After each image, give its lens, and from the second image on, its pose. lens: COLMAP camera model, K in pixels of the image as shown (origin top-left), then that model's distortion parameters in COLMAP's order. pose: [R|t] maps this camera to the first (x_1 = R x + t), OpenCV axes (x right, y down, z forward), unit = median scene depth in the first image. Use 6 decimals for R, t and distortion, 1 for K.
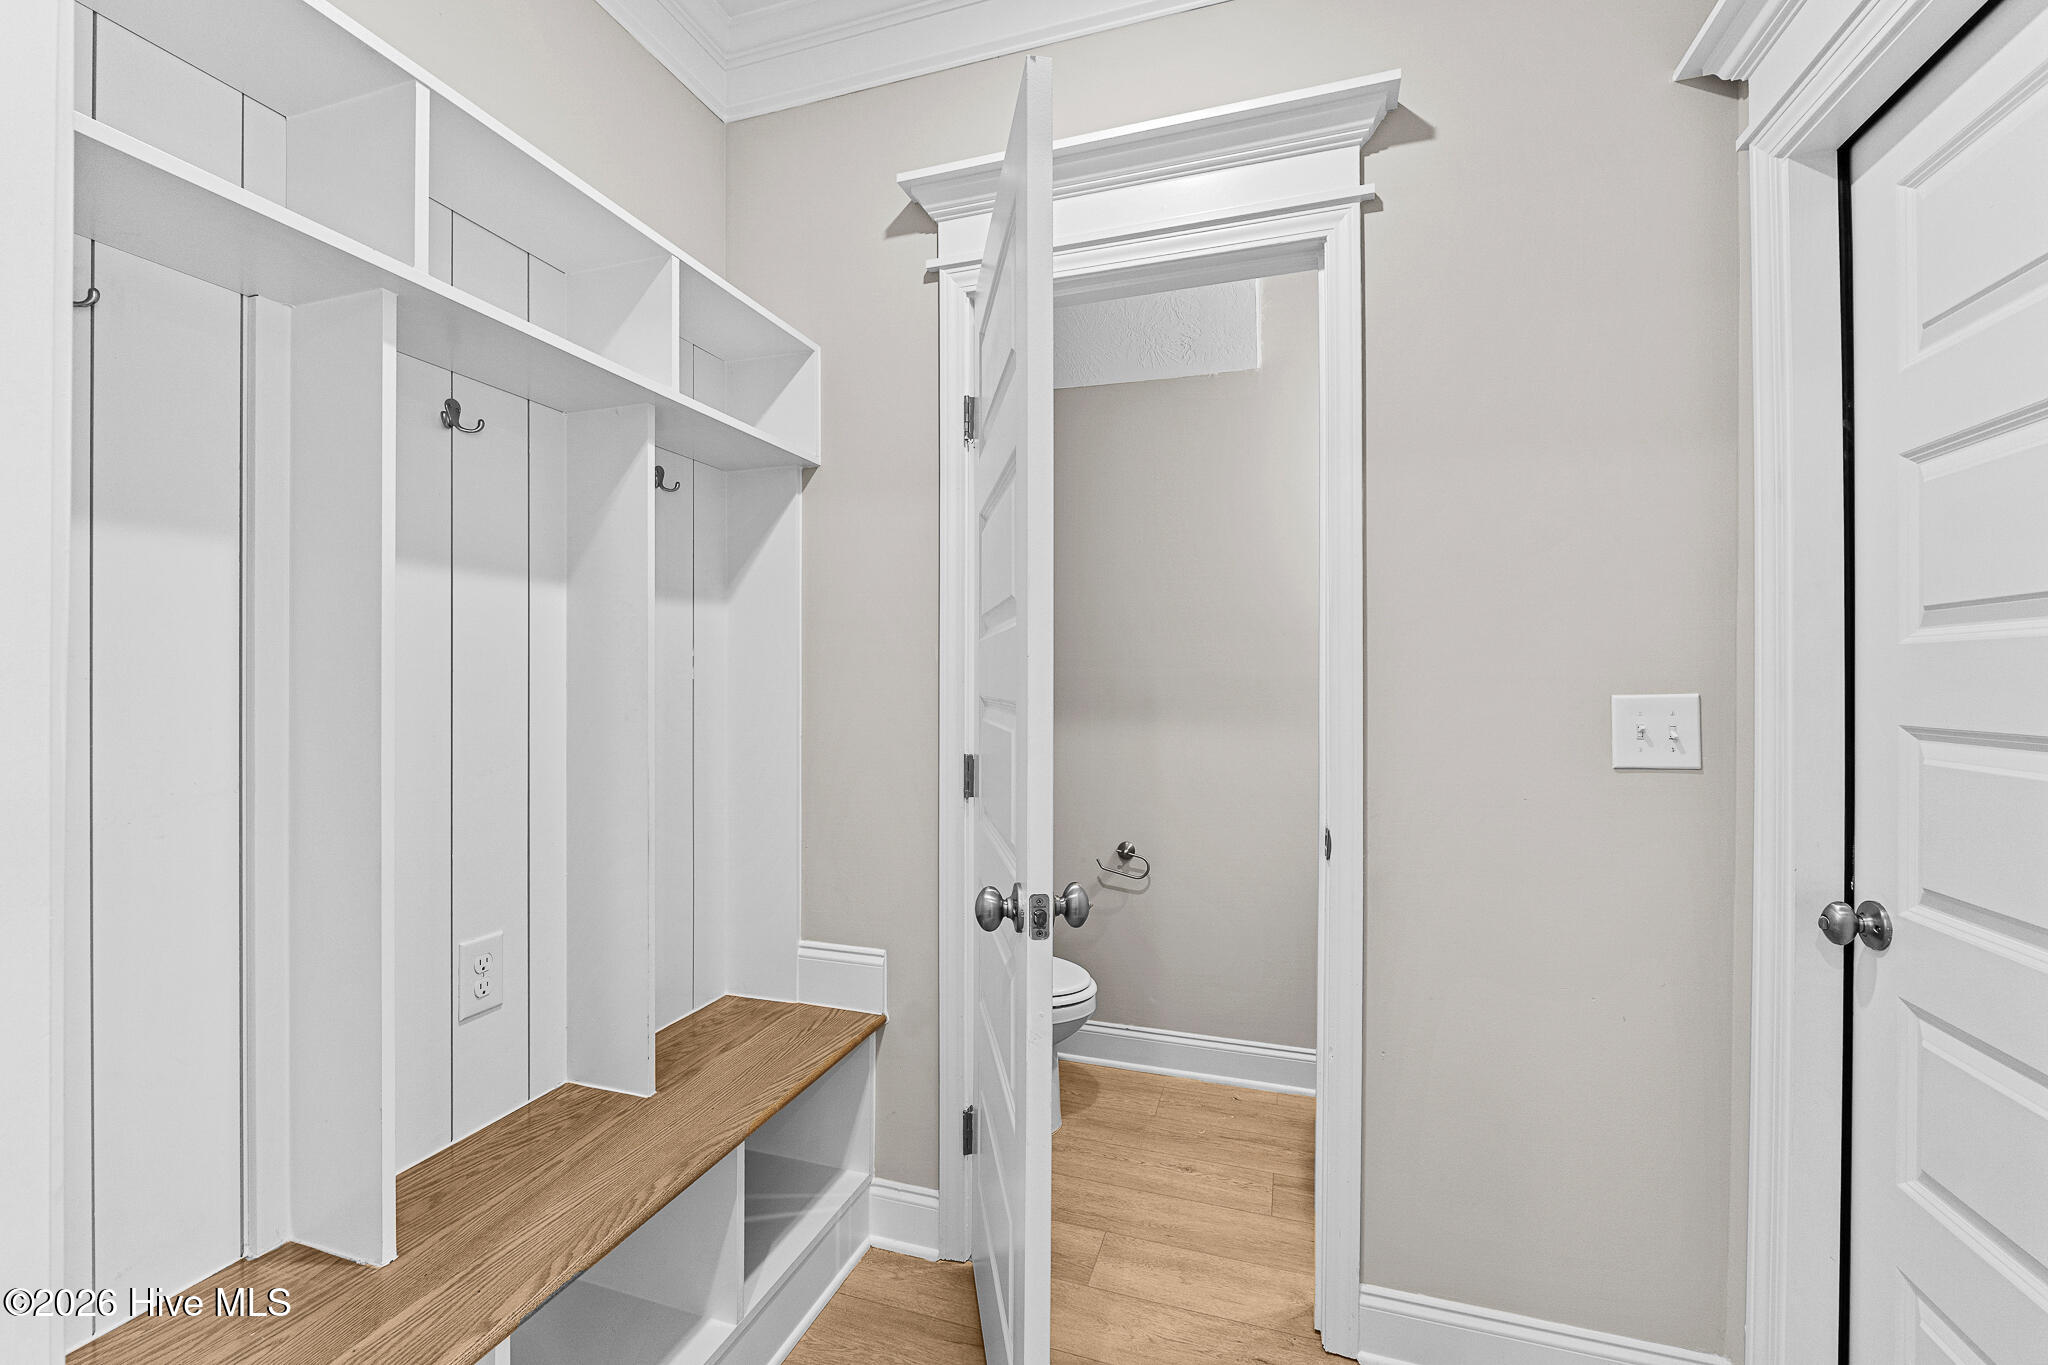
lens RADIAL K [[869.8, 0, 1002.6], [0, 869.8, 682.4], [0, 0, 1]] dist [-0.004097, -0.000299]
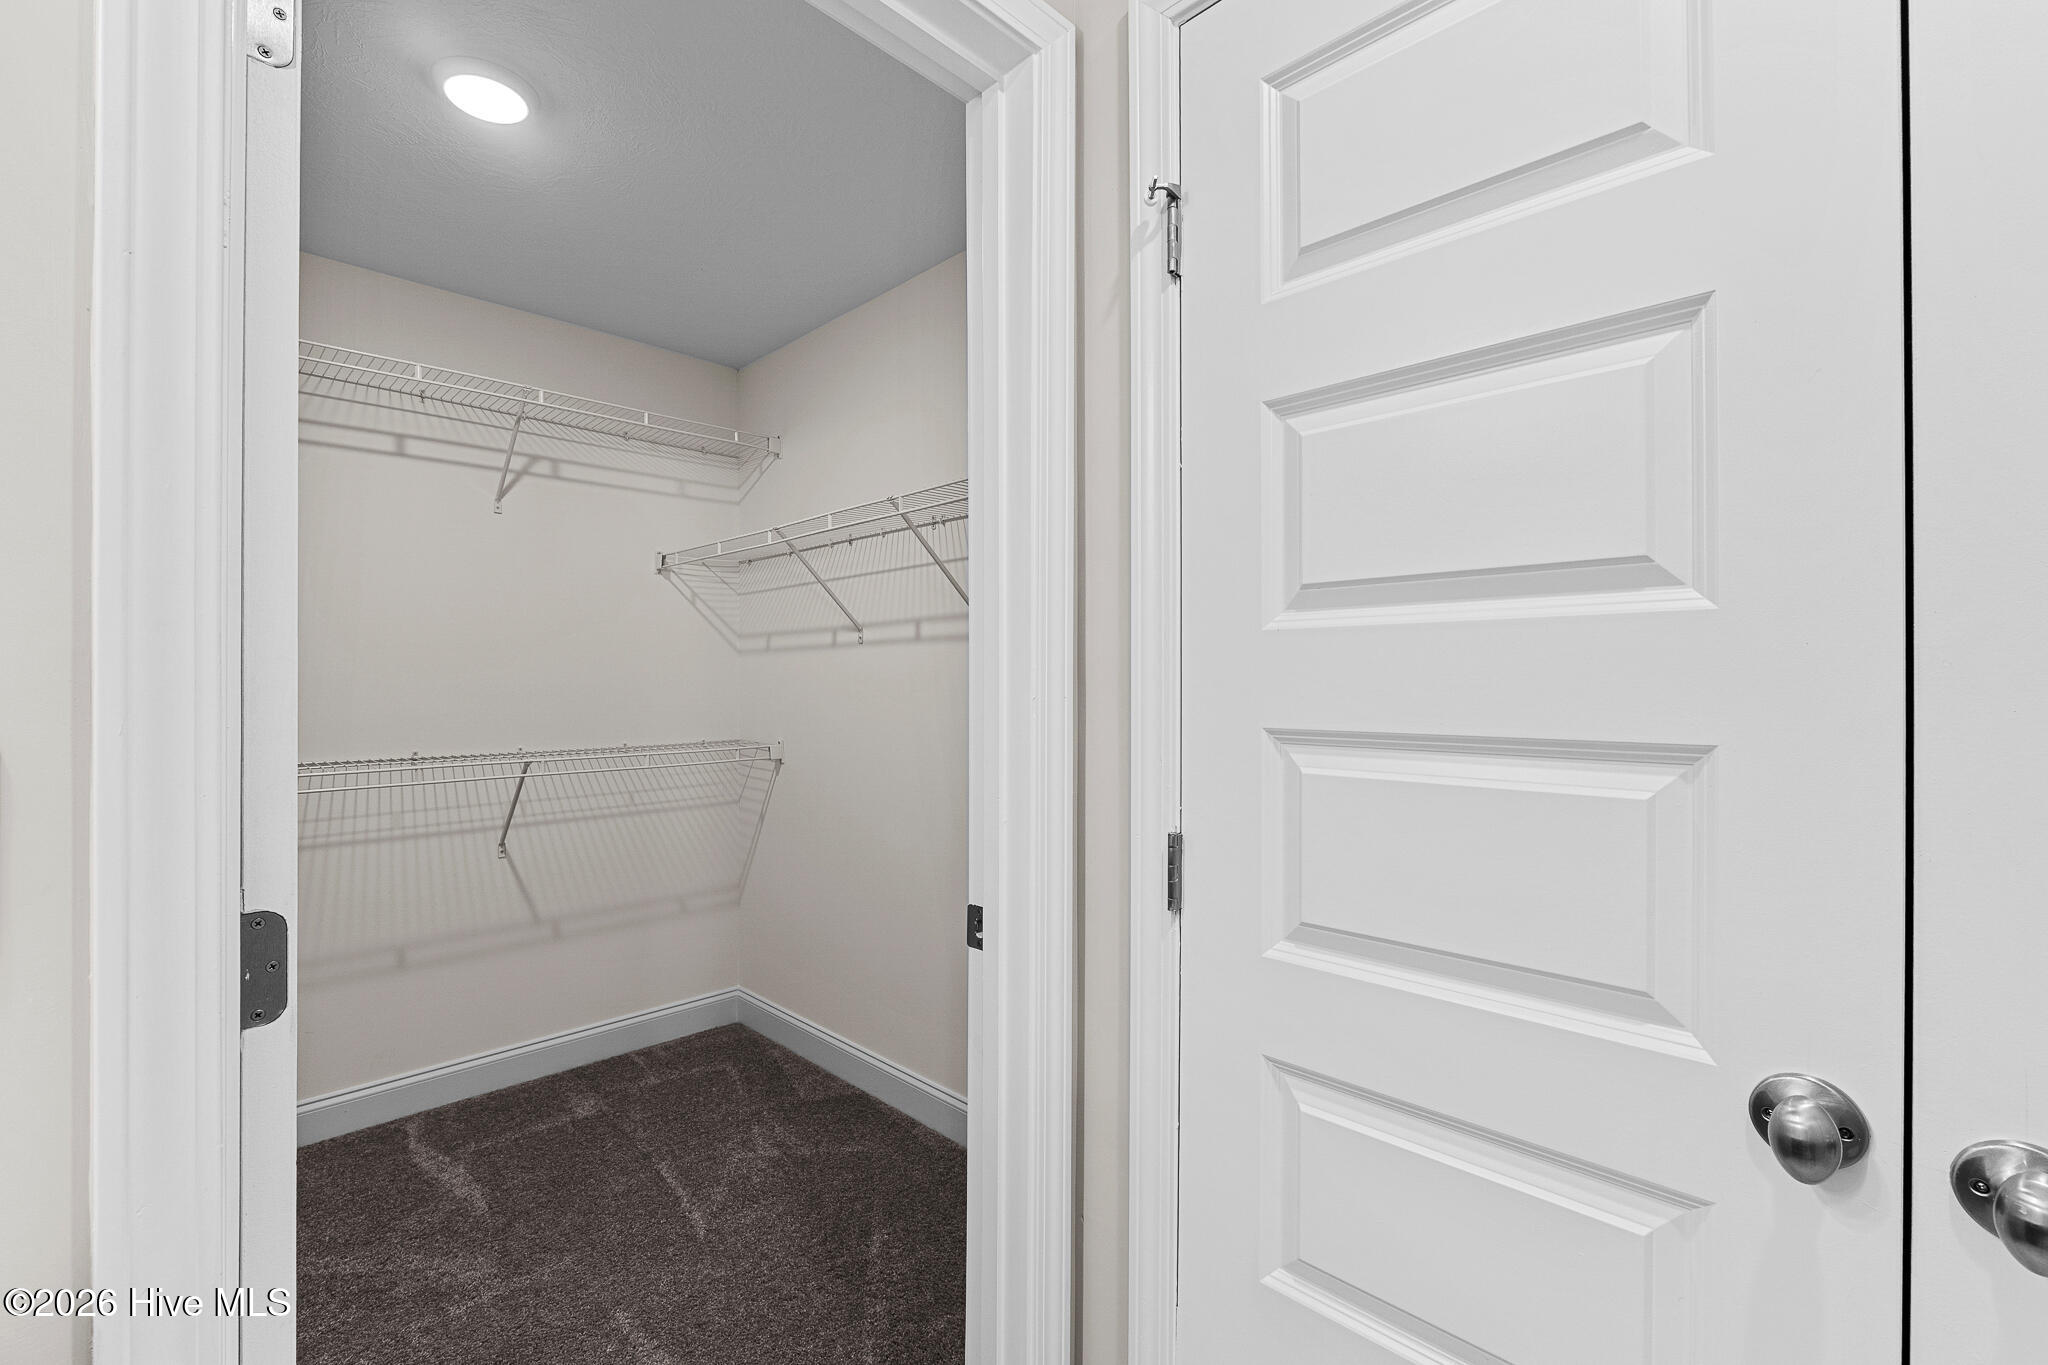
lens RADIAL K [[841.4, 0, 1030.5], [0, 841.4, 674.5], [0, 0, 1]] dist [-0.002967, -0.000142]
pose [[0.442386, 0.005964, 0.896805, 0.216662], [0.004463, 0.999951, -0.008851, 0.004658], [-0.896814, 0.007918, 0.442338, 0.865340]]
